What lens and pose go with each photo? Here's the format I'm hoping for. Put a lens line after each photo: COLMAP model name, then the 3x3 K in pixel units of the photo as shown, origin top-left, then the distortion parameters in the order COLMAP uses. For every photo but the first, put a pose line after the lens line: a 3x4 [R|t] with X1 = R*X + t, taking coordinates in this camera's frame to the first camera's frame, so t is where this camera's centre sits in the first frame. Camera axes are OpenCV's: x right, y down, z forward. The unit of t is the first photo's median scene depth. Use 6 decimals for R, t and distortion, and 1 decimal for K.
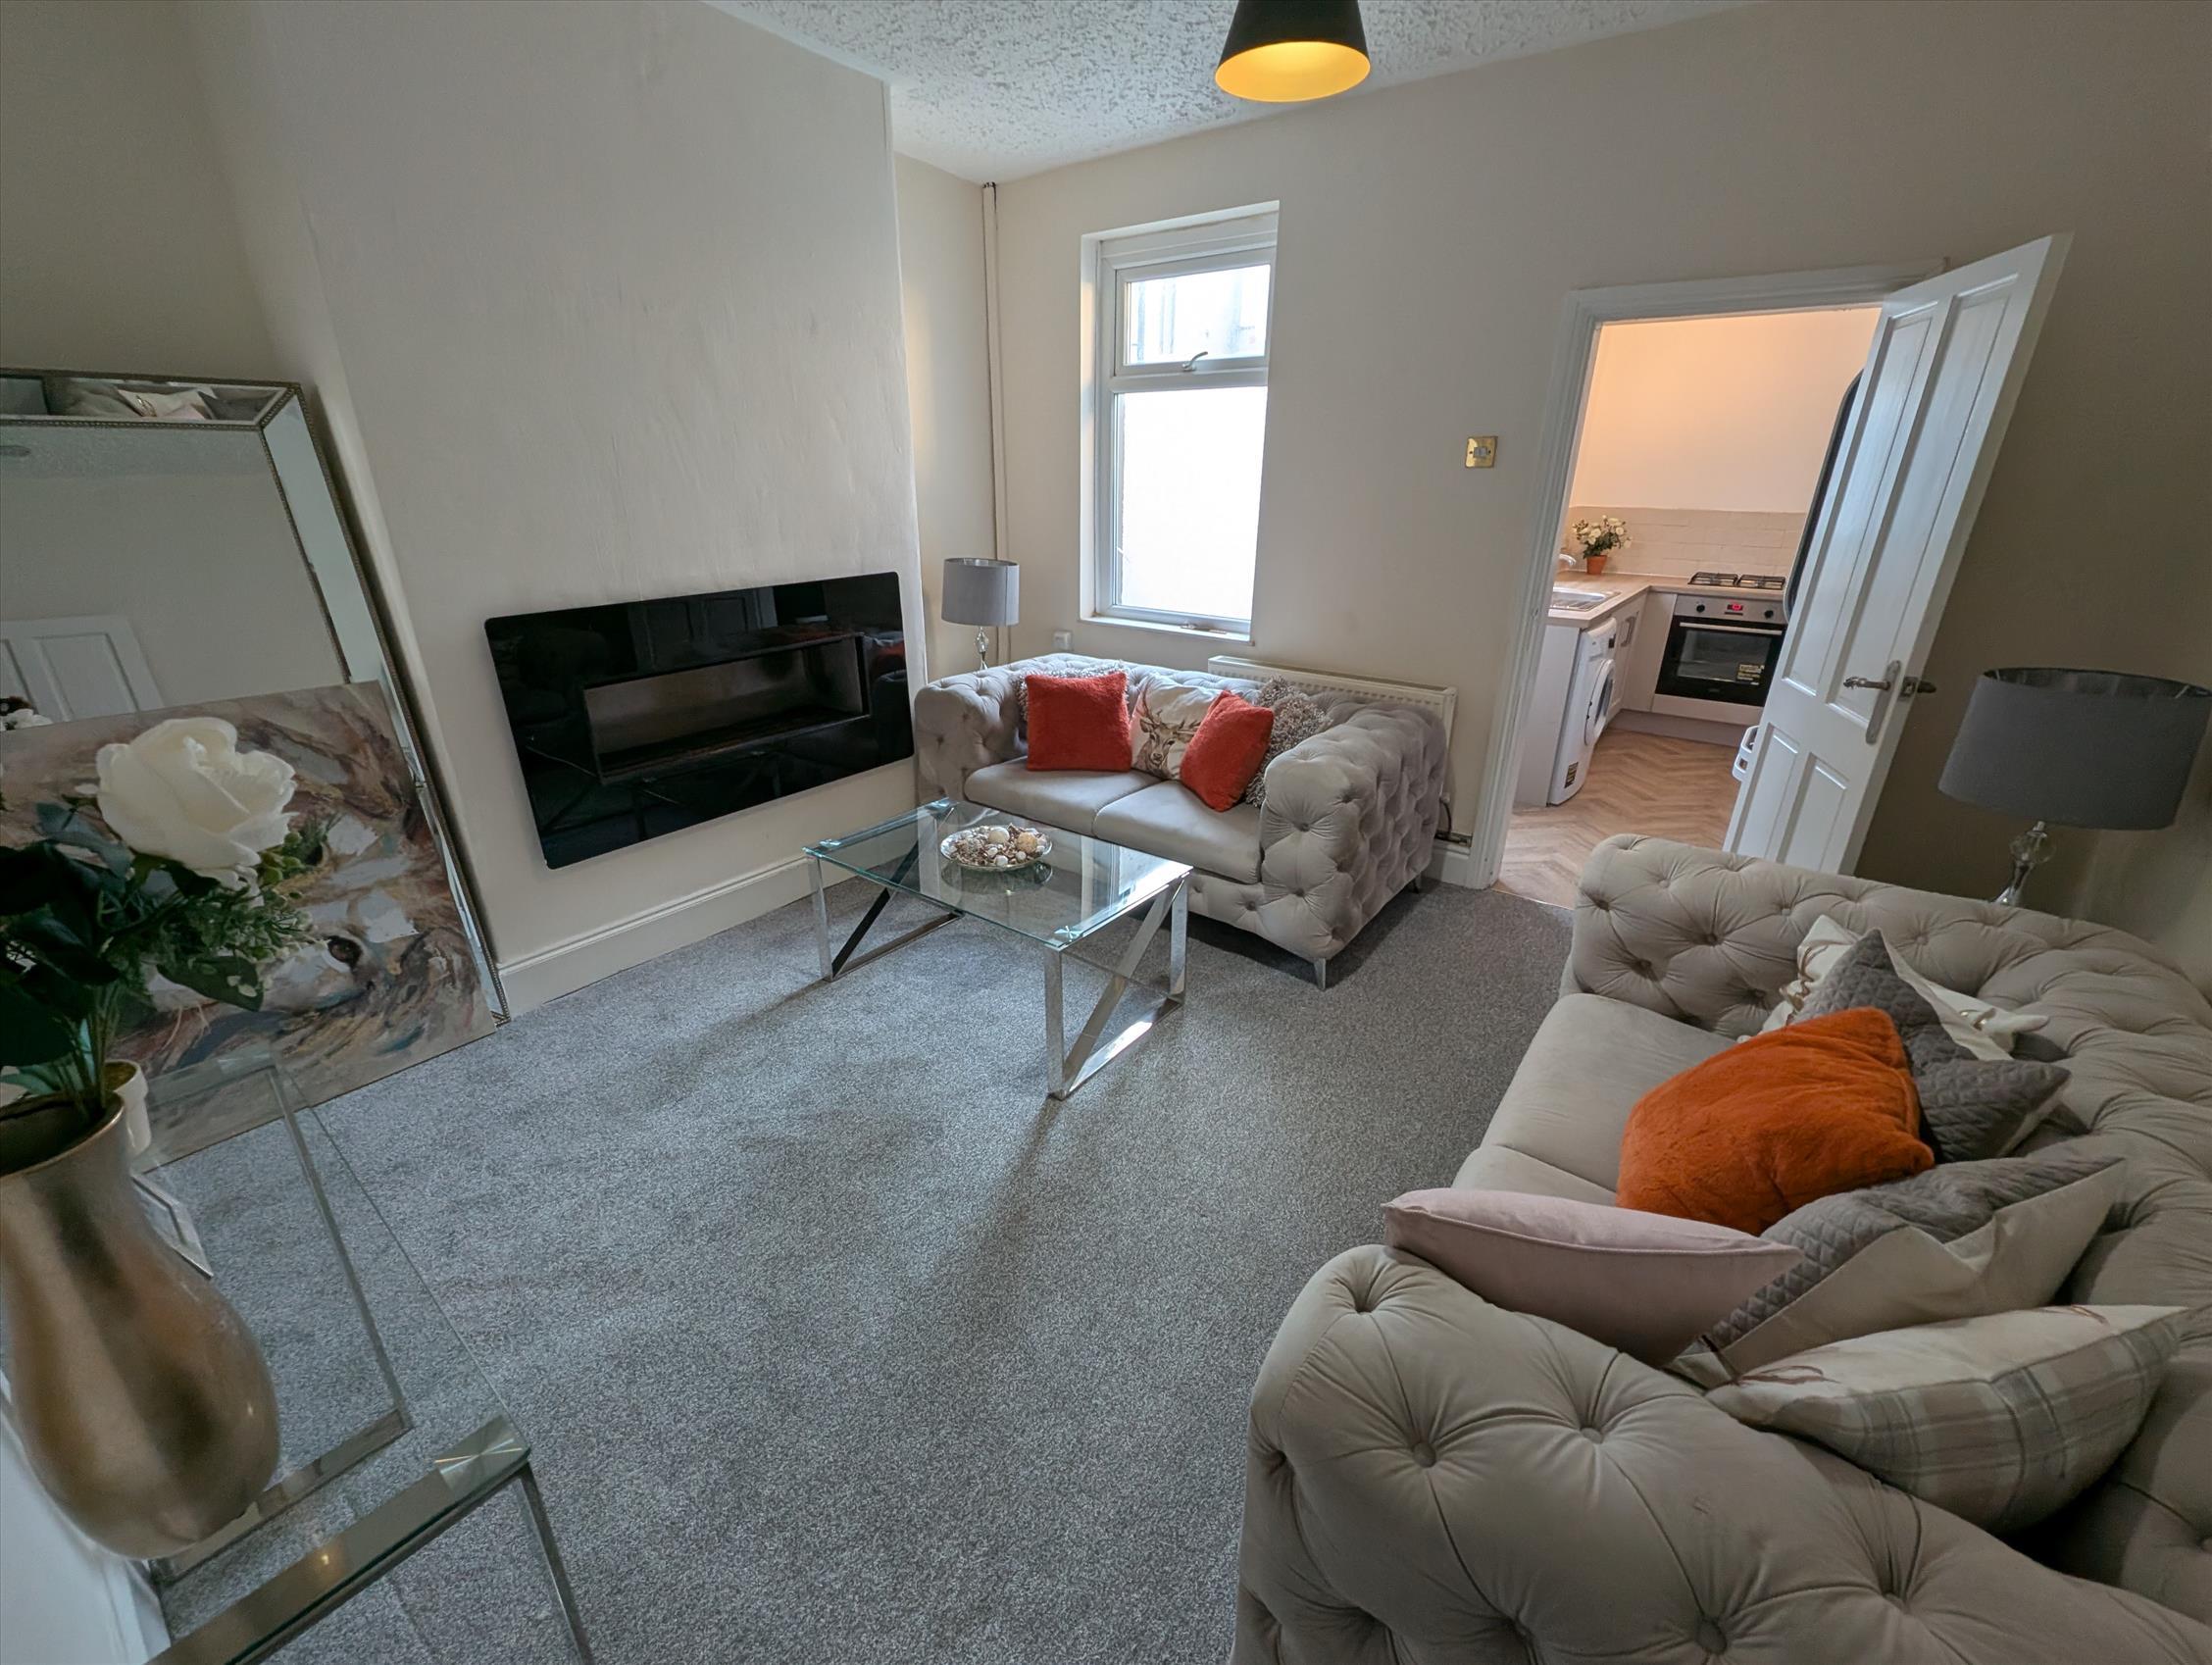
lens RADIAL K [[909.5, 0, 1113.3], [0, 909.5, 833.6], [0, 0, 1]] dist [-0.000129, 0.000141]
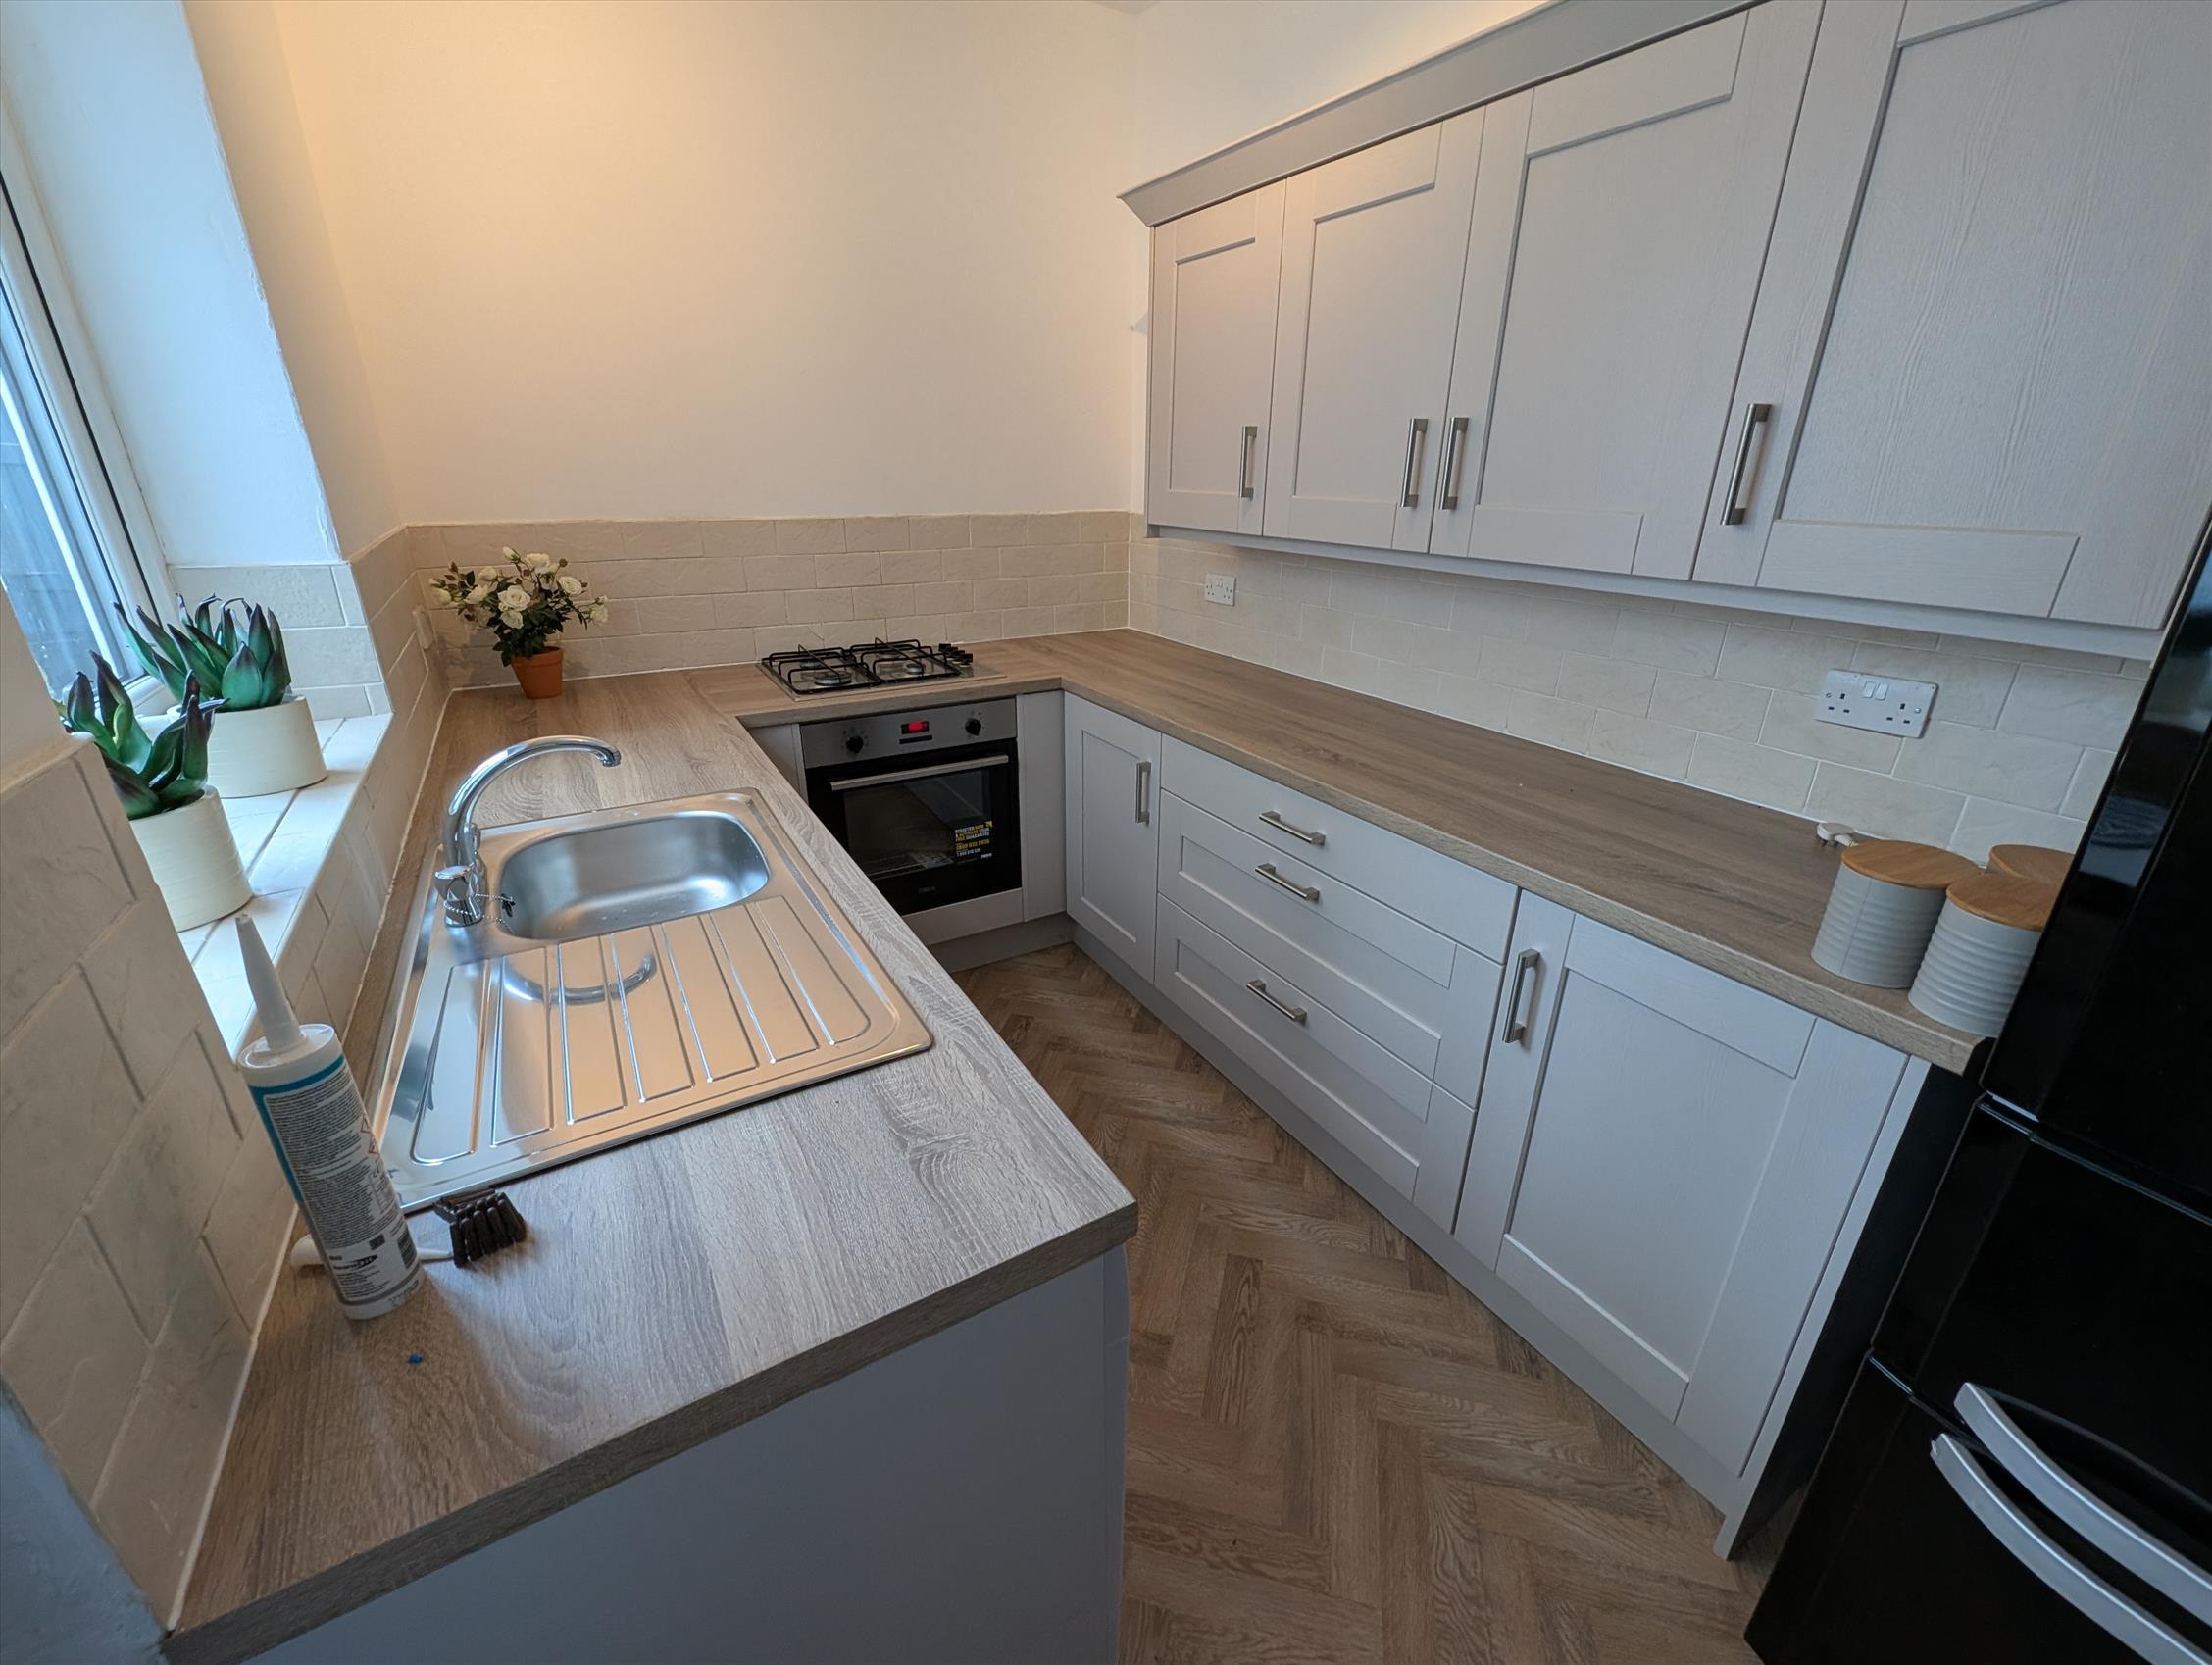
lens RADIAL K [[909.5, 0, 1107.8], [0, 909.5, 828.8], [0, 0, 1]] dist [-0.000129, 0.000141]
pose [[0.378539, -0.349909, 0.856897, 0.238474], [0.334428, 0.914951, 0.225880, -0.214823], [-0.863056, 0.201066, 0.463364, 0.556959]]
